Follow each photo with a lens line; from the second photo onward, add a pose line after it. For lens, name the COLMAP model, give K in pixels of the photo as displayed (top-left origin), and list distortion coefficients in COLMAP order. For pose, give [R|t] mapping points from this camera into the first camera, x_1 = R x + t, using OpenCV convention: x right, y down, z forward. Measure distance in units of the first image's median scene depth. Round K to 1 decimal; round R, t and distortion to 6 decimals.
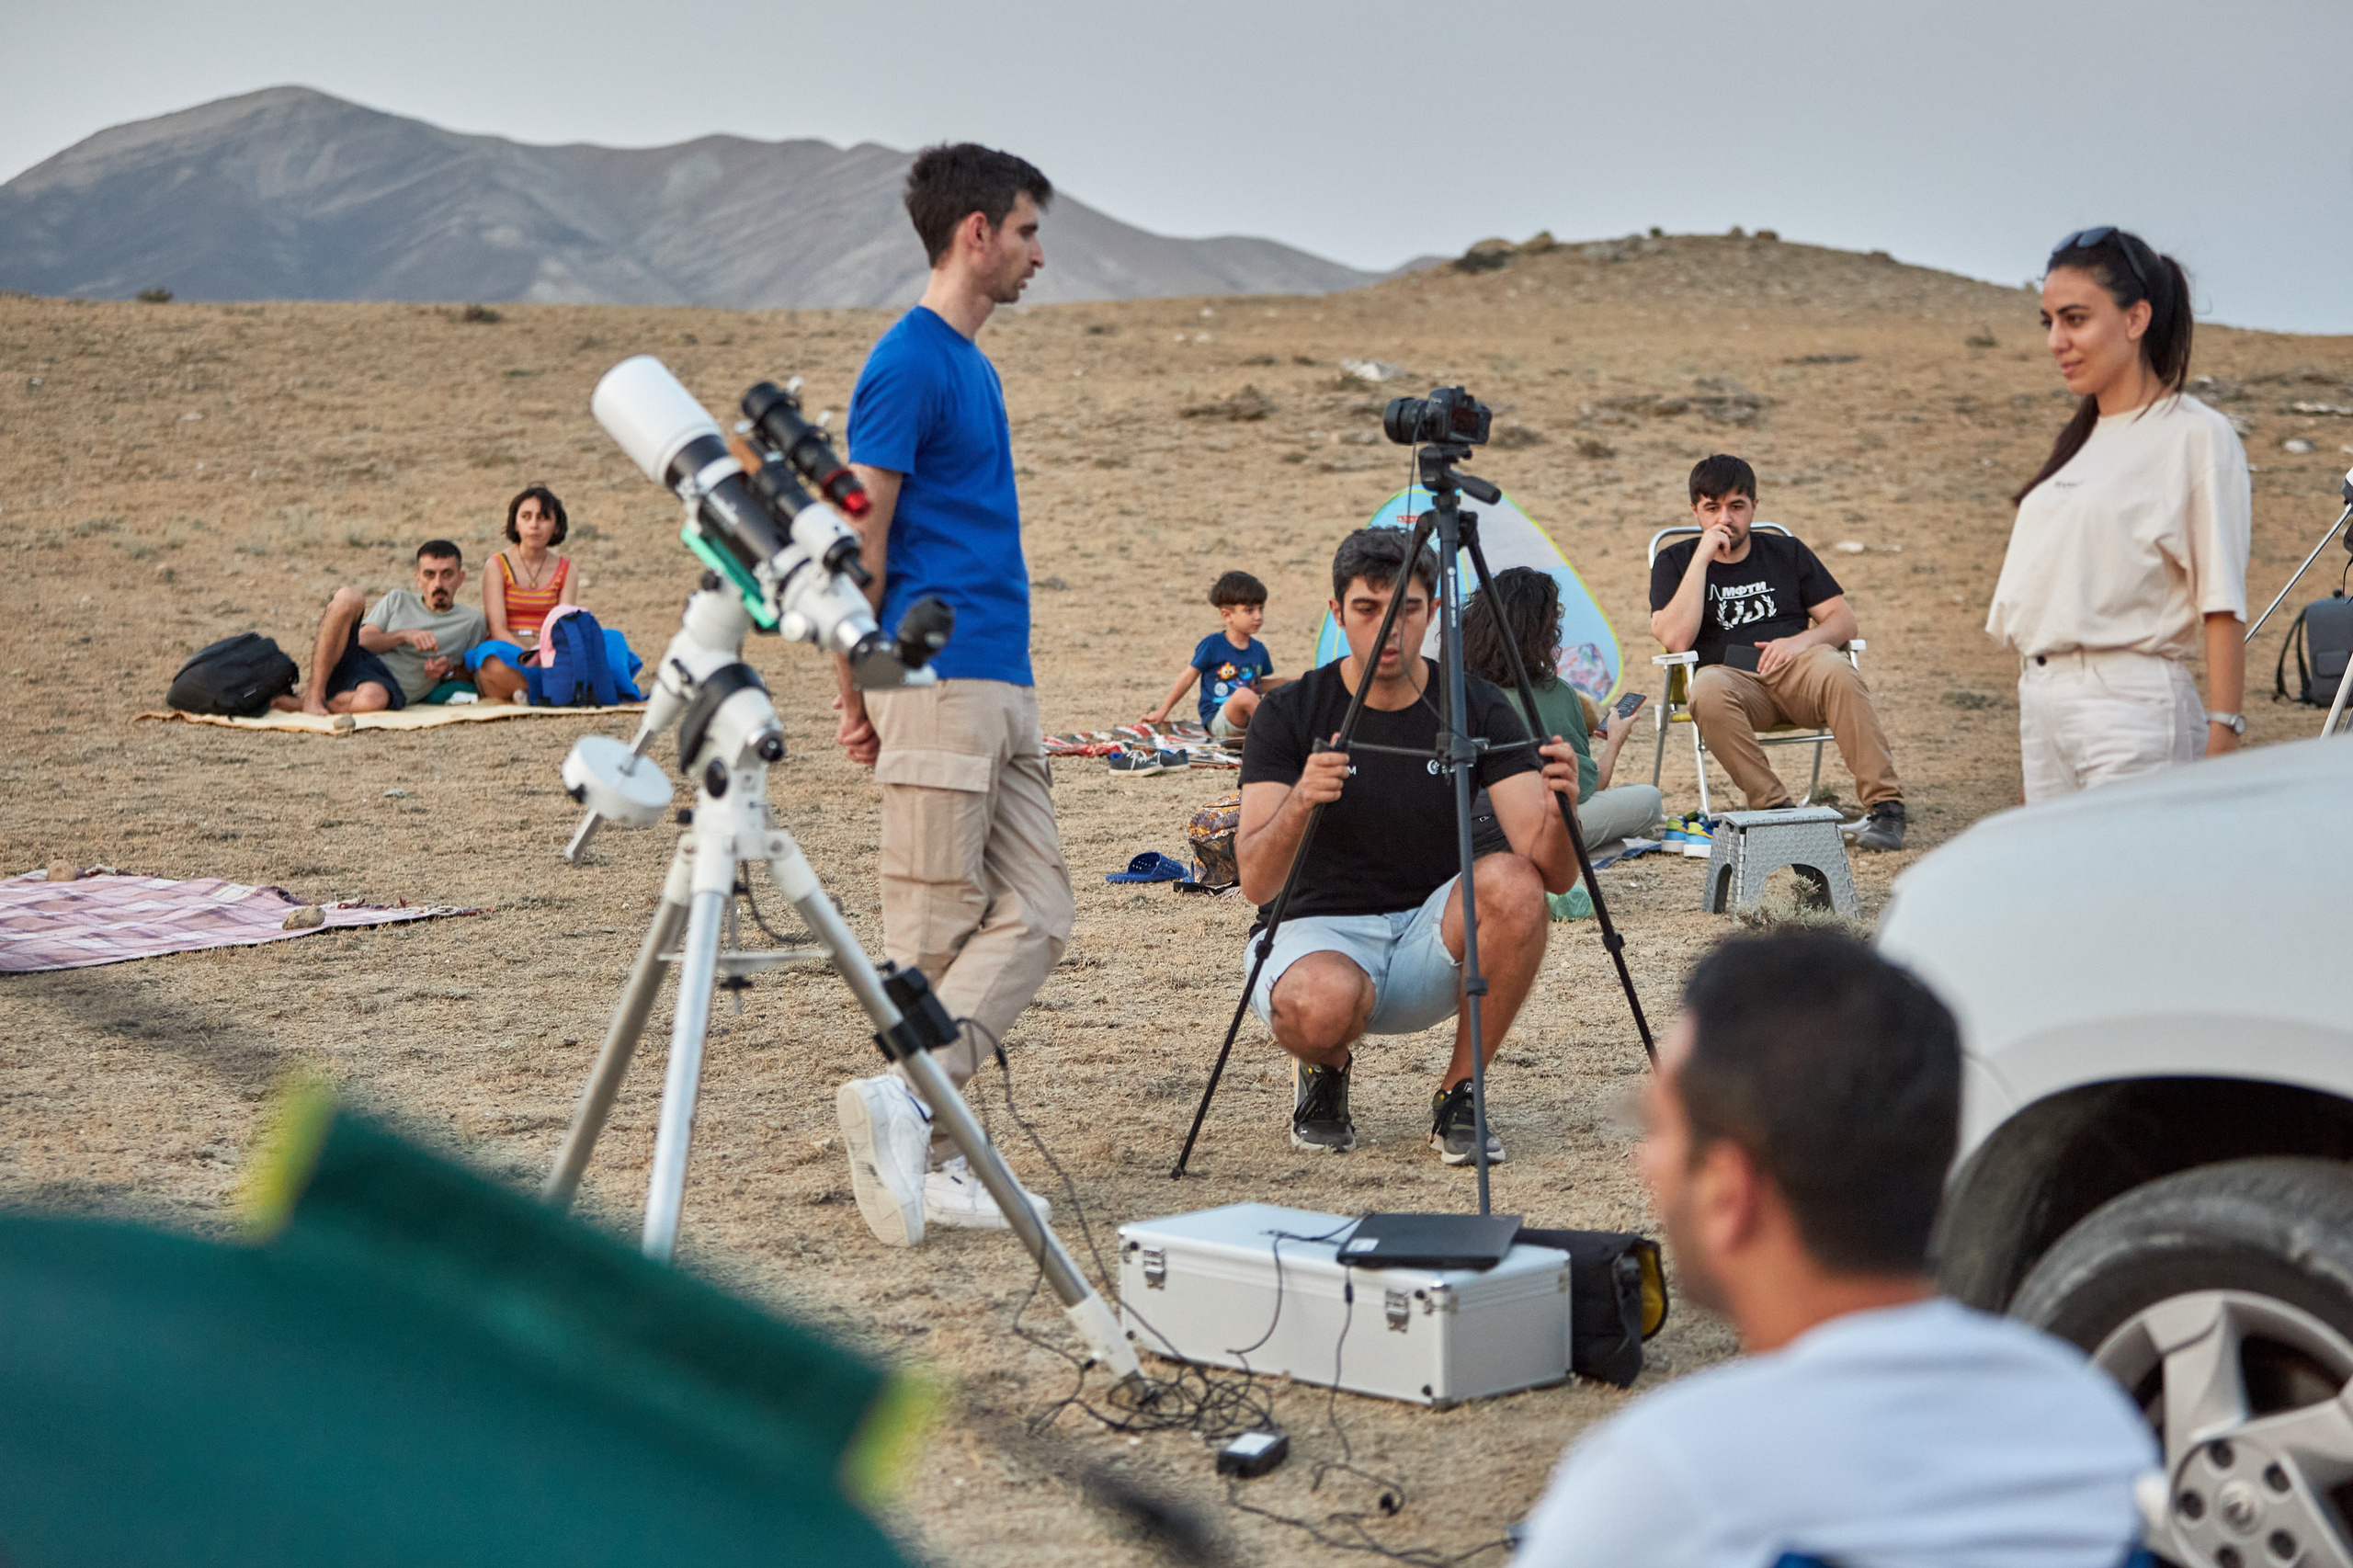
lens RADIAL K [[5504.3, 0, 1175.2], [0, 5504.3, 790.9], [0, 0, 1]] dist [0.163222, 0.000000]
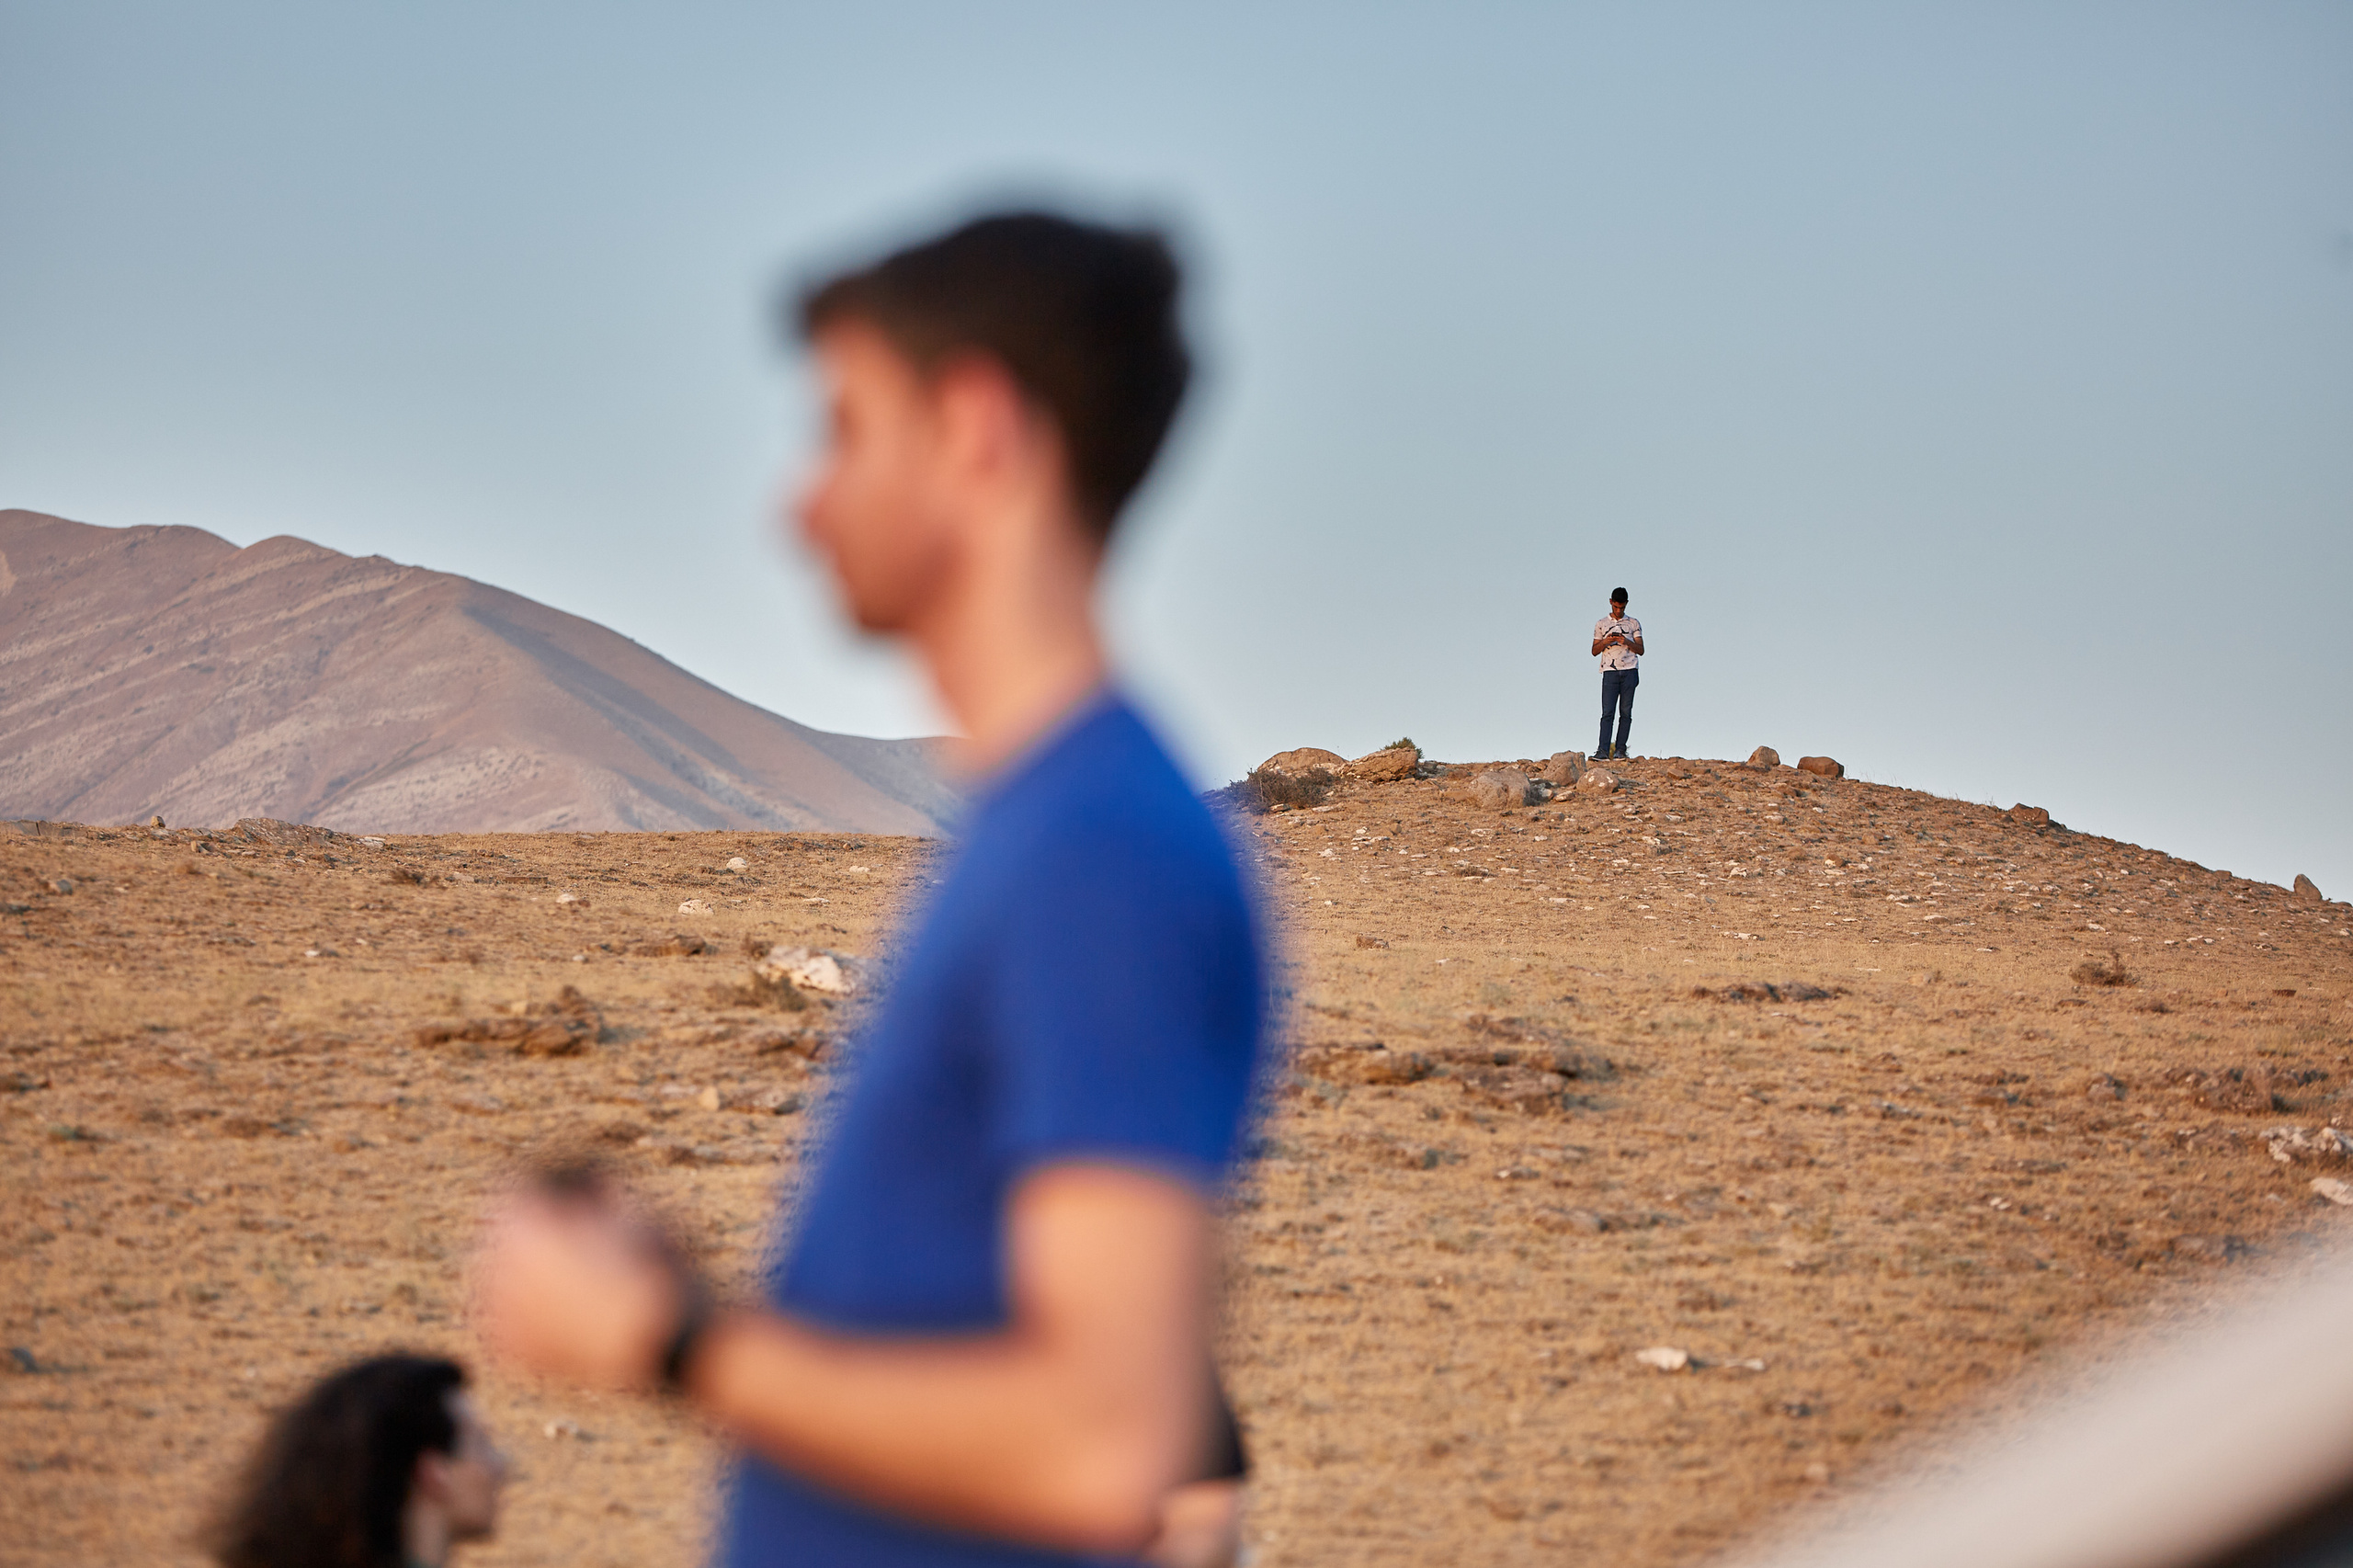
lens RADIAL K [[10265.8, 0, 1176.1], [0, 10265.8, 783.9], [0, 0, 1]] dist [-0.415936, 0.000000]
pose [[0.998521, 0.043922, 0.032044, 0.040235], [-0.040645, 0.994495, -0.096580, -0.003936], [-0.036109, 0.095134, 0.994809, 0.065092]]
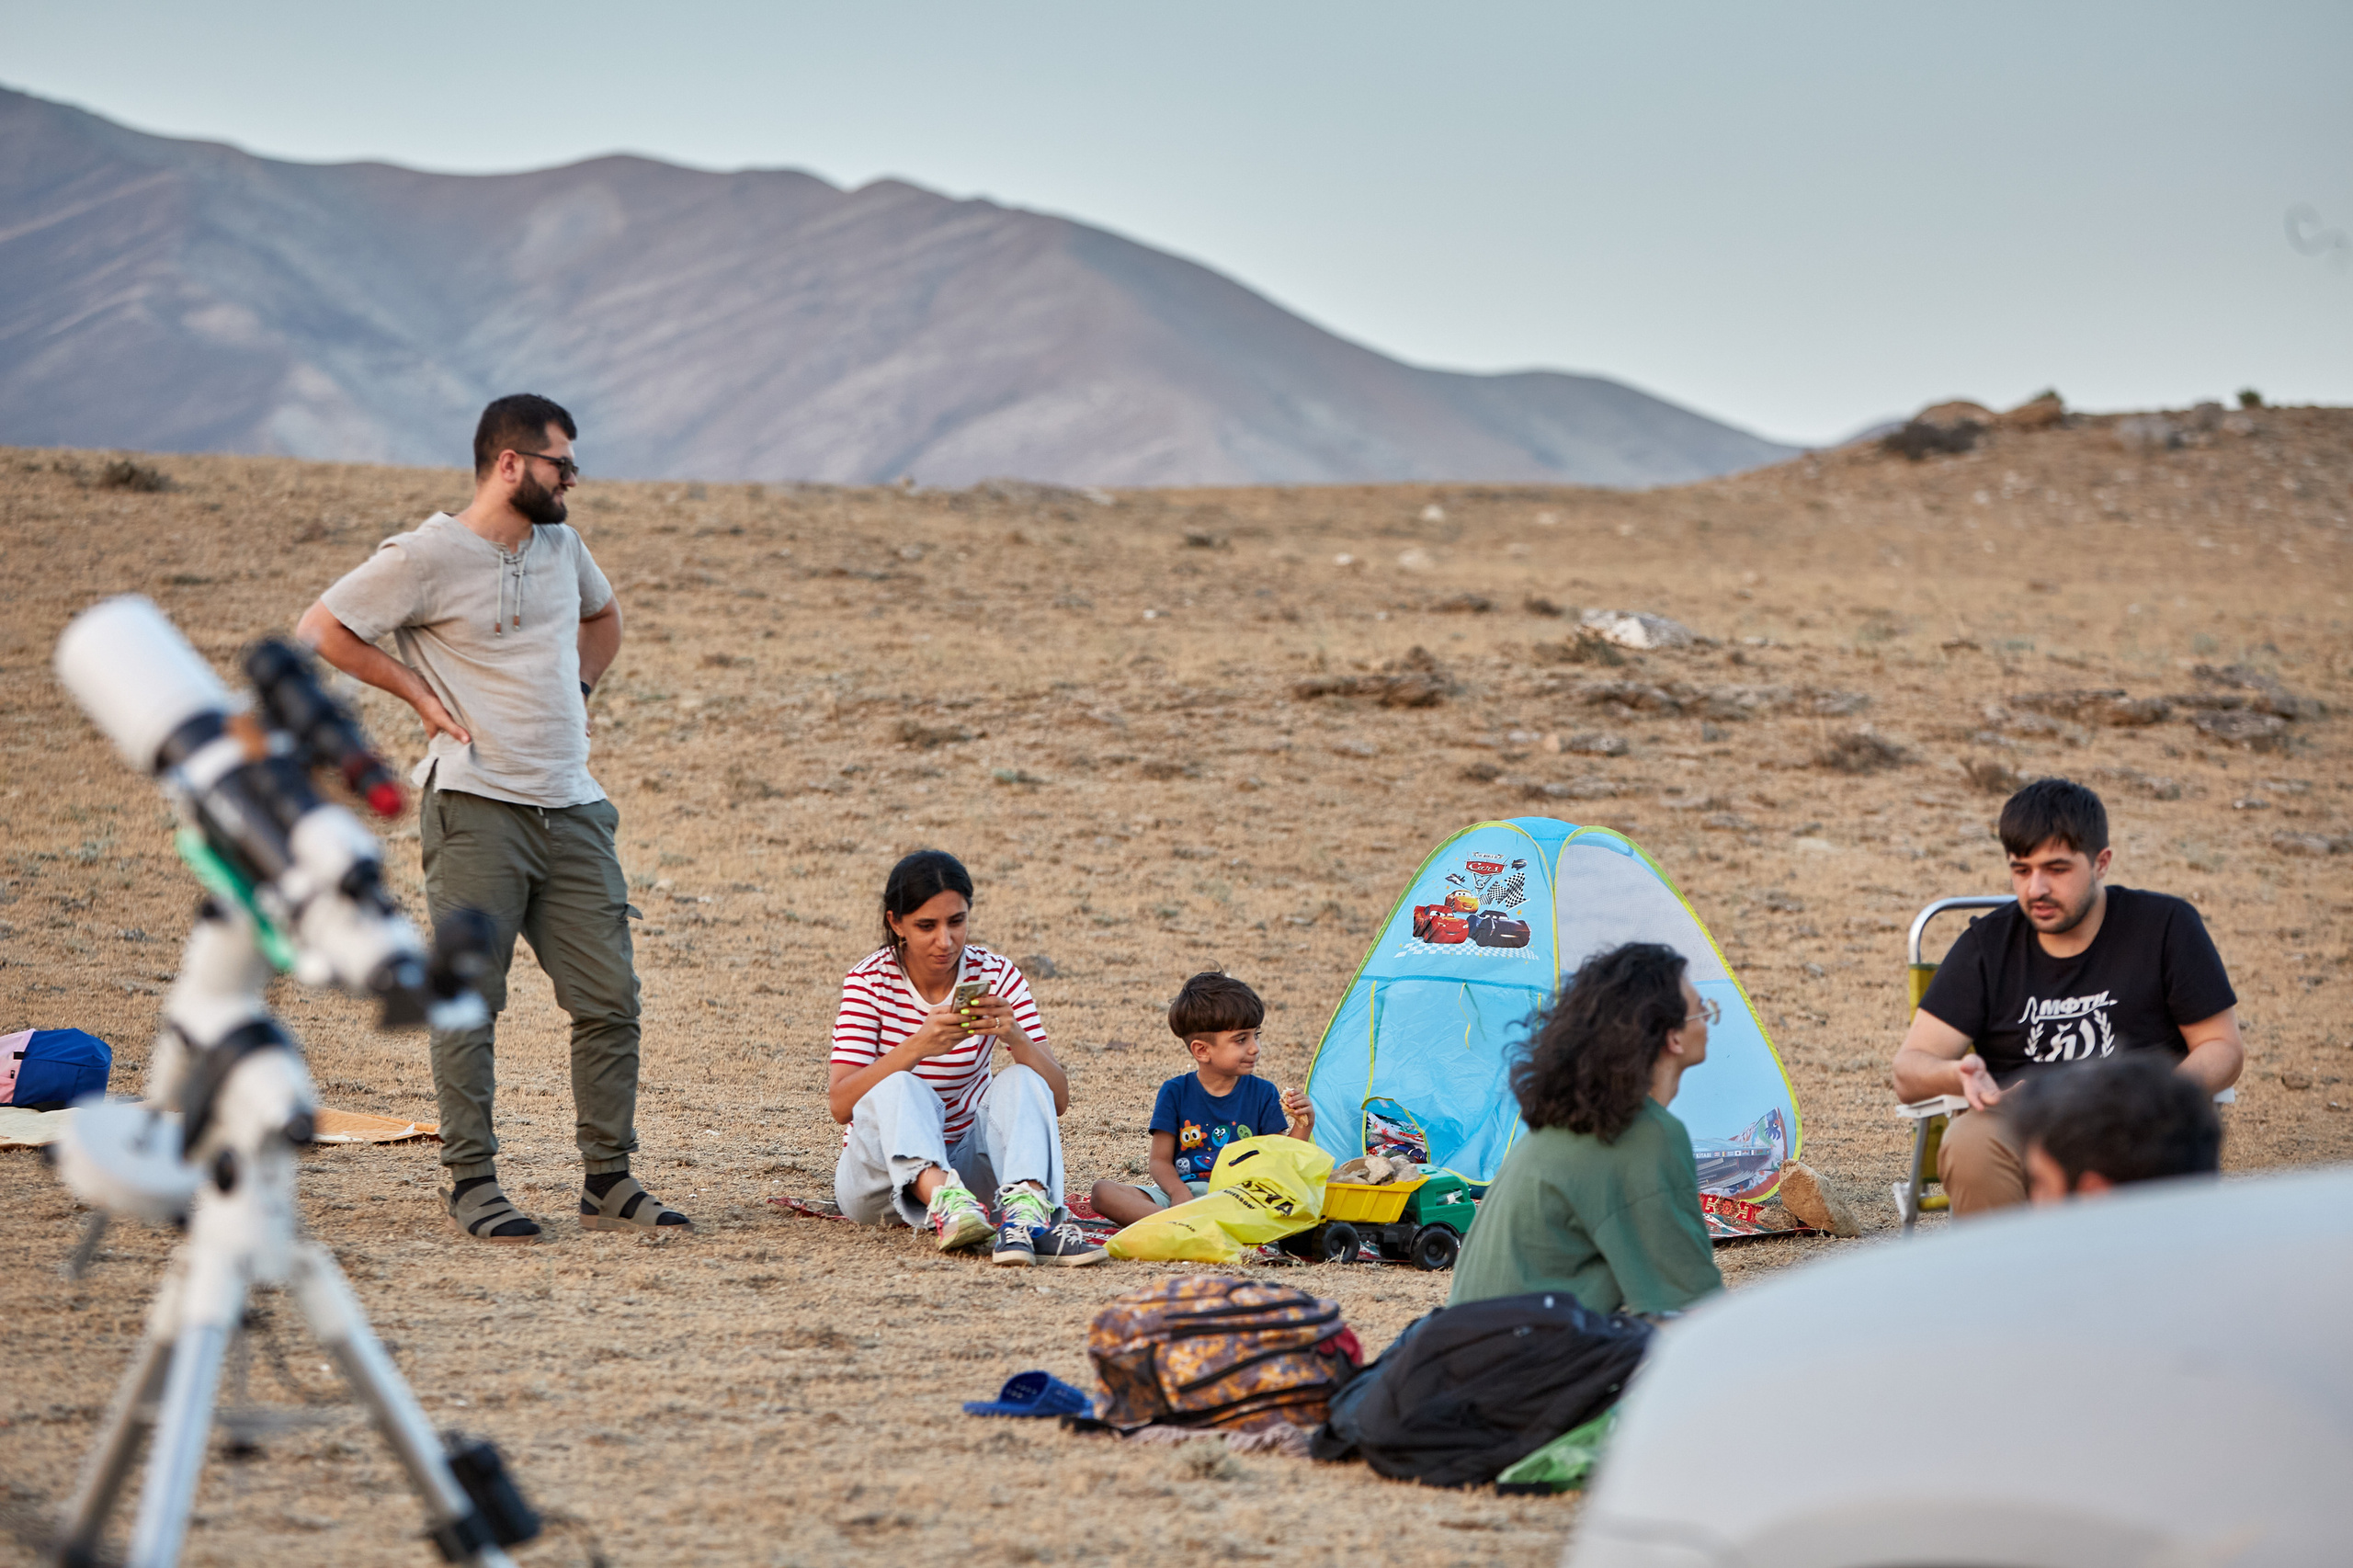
lens RADIAL K [[10031.9, 0, 1166.9], [0, 10031.9, 784.8], [0, 0, 1]] dist [0.691472, 0.000000]
pose [[0.998951, 0.037793, -0.025870, 0.015732], [-0.039234, 0.997565, -0.057653, 0.004010], [0.023628, 0.058607, 0.998001, -0.073362]]
